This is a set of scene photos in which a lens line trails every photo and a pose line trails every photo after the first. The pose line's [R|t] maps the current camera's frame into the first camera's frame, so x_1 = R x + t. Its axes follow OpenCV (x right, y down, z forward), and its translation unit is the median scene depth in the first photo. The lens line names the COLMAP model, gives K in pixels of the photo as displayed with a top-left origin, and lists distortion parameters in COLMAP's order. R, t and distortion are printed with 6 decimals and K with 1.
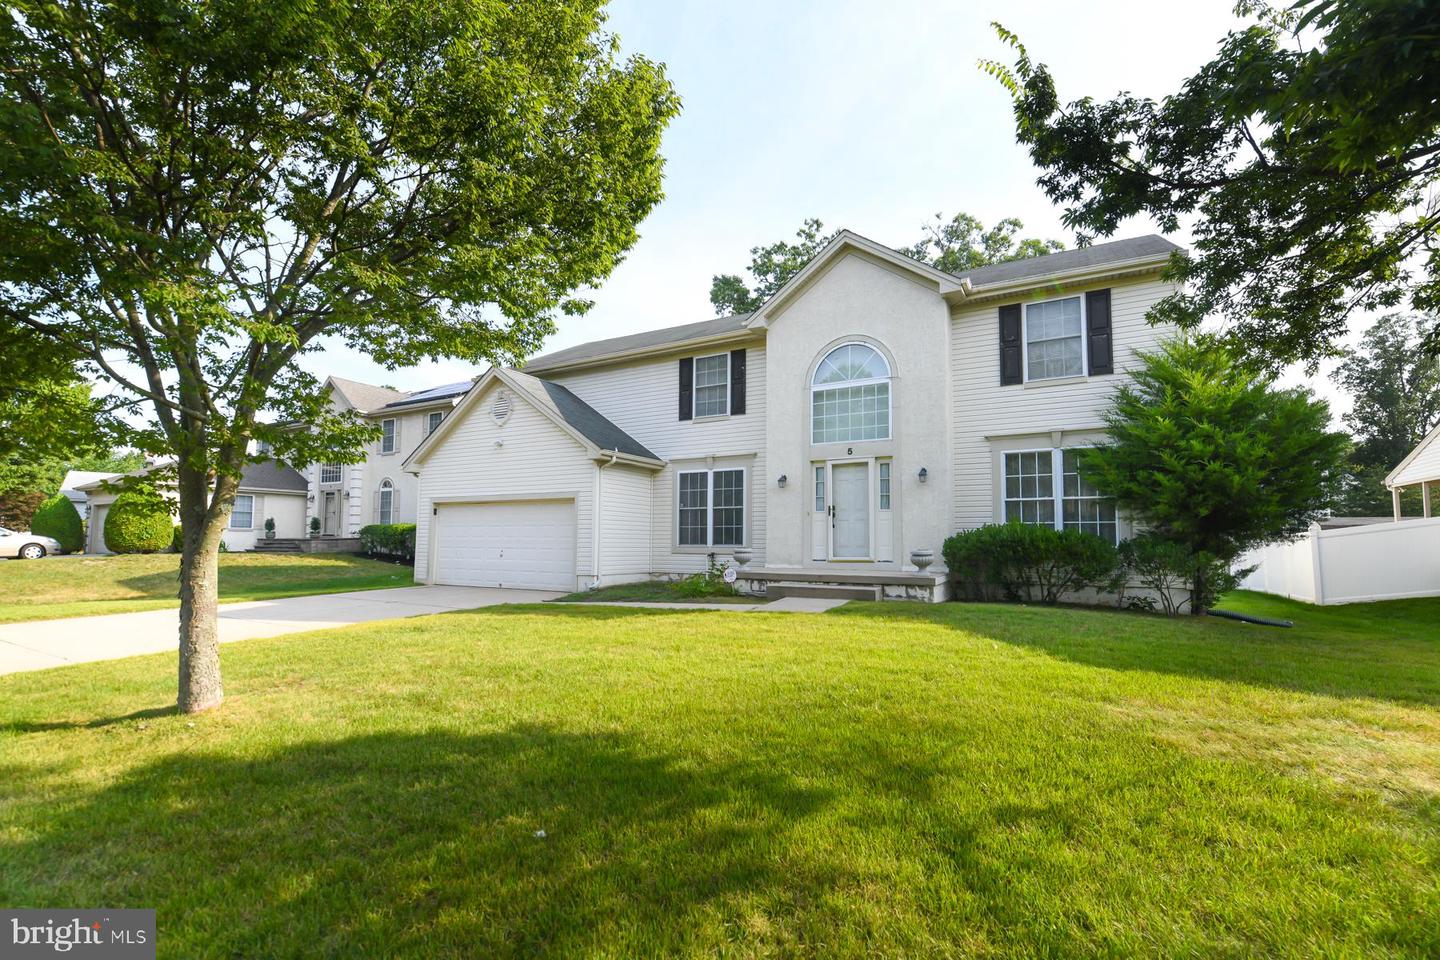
lens RADIAL K [[627.5, 0, 724.3], [0, 627.5, 462.1], [0, 0, 1]] dist [-0.001361, -0.000355]
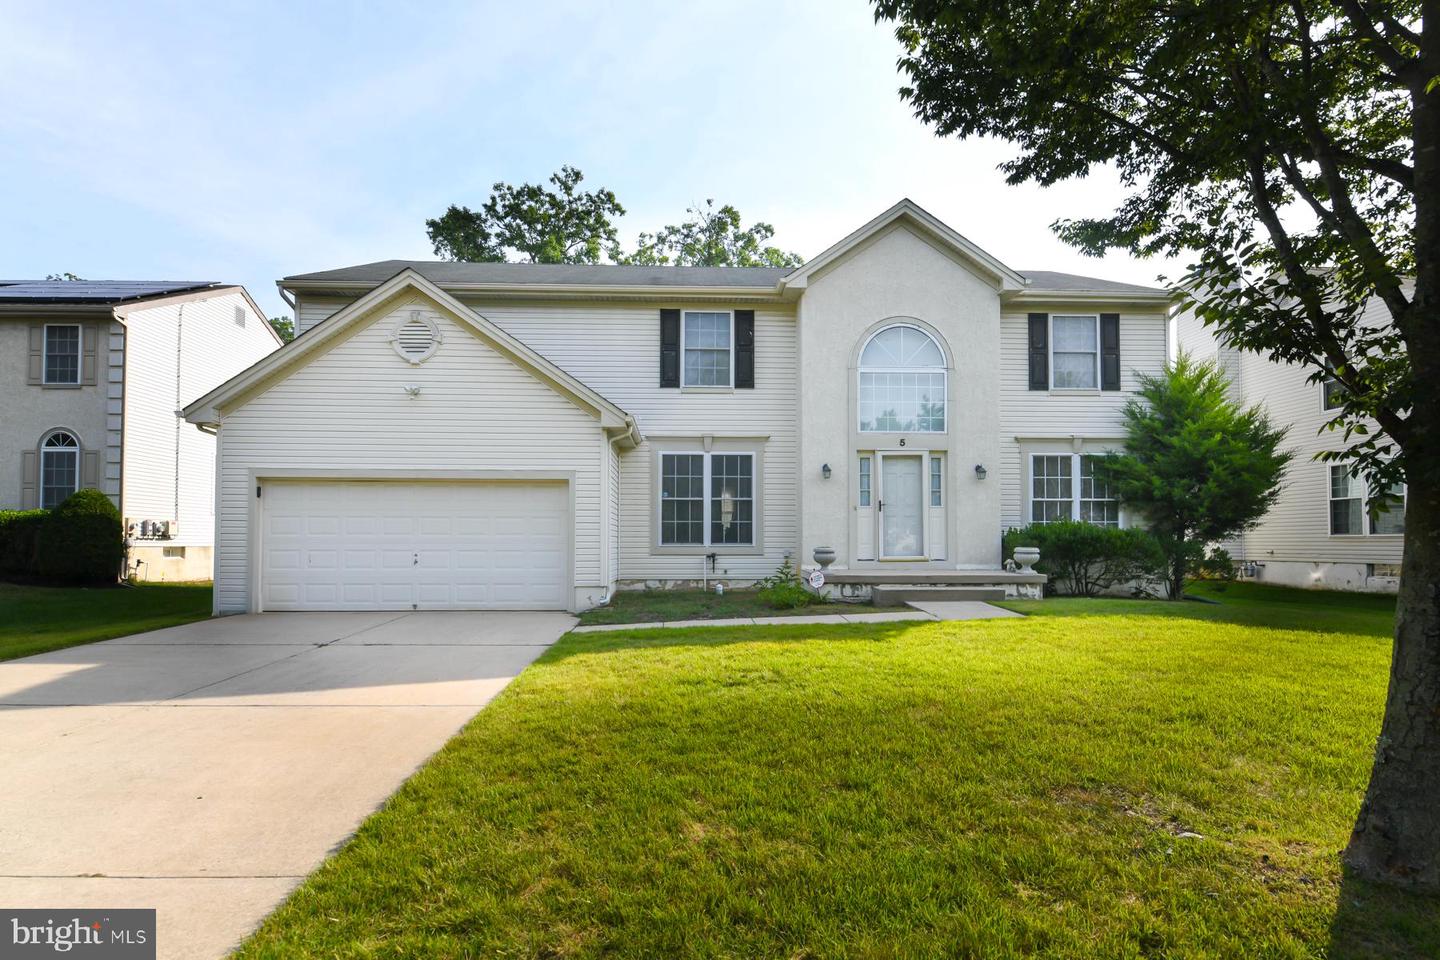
lens RADIAL K [[679.3, 0, 591.3], [0, 679.3, 492.2], [0, 0, 1]] dist [0.001836, 0.000058]
pose [[0.856080, 0.034255, 0.515707, -0.698150], [-0.062546, 0.997334, 0.037580, 0.046267], [-0.513045, -0.064426, 0.855940, 0.368310]]
